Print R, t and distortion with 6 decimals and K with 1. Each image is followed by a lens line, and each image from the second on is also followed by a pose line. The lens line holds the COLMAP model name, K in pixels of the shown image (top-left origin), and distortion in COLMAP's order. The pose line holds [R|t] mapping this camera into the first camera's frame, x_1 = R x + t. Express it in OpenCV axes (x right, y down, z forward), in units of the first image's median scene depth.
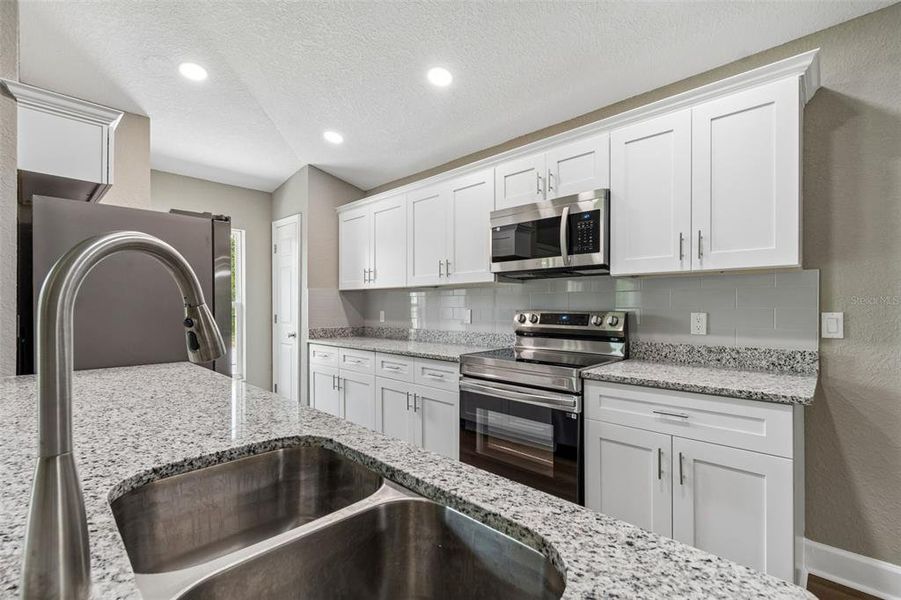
lens RADIAL K [[400.7, 0, 453.8], [0, 400.7, 306.9], [0, 0, 1]] dist [0.002096, 0.000022]
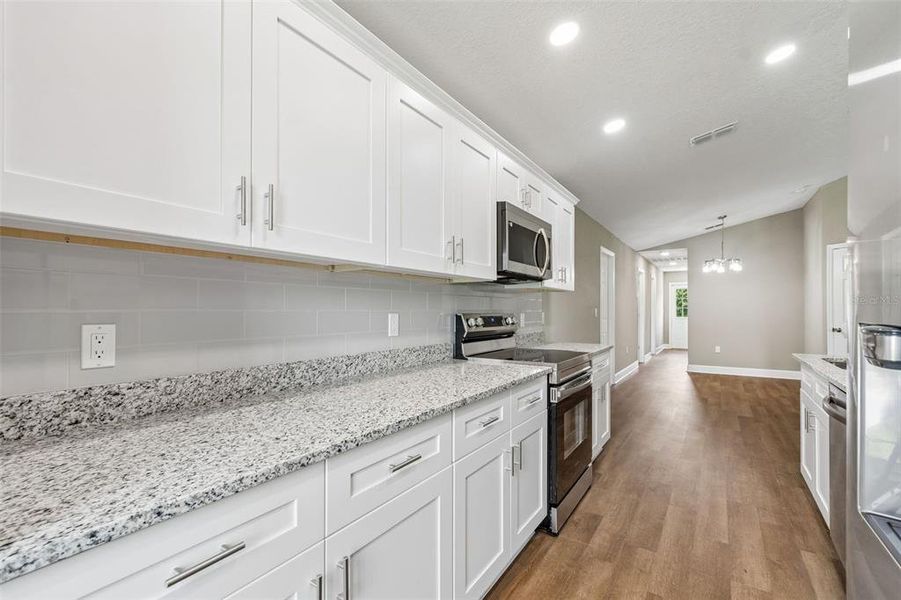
lens RADIAL K [[401.7, 0, 455.1], [0, 401.7, 303.5], [0, 0, 1]] dist [0.001827, 0.000533]
pose [[-0.185920, 0.016399, 0.982428, -0.833817], [-0.000697, 0.999858, -0.016822, 0.001027], [-0.982565, -0.003812, -0.185882, 1.403472]]
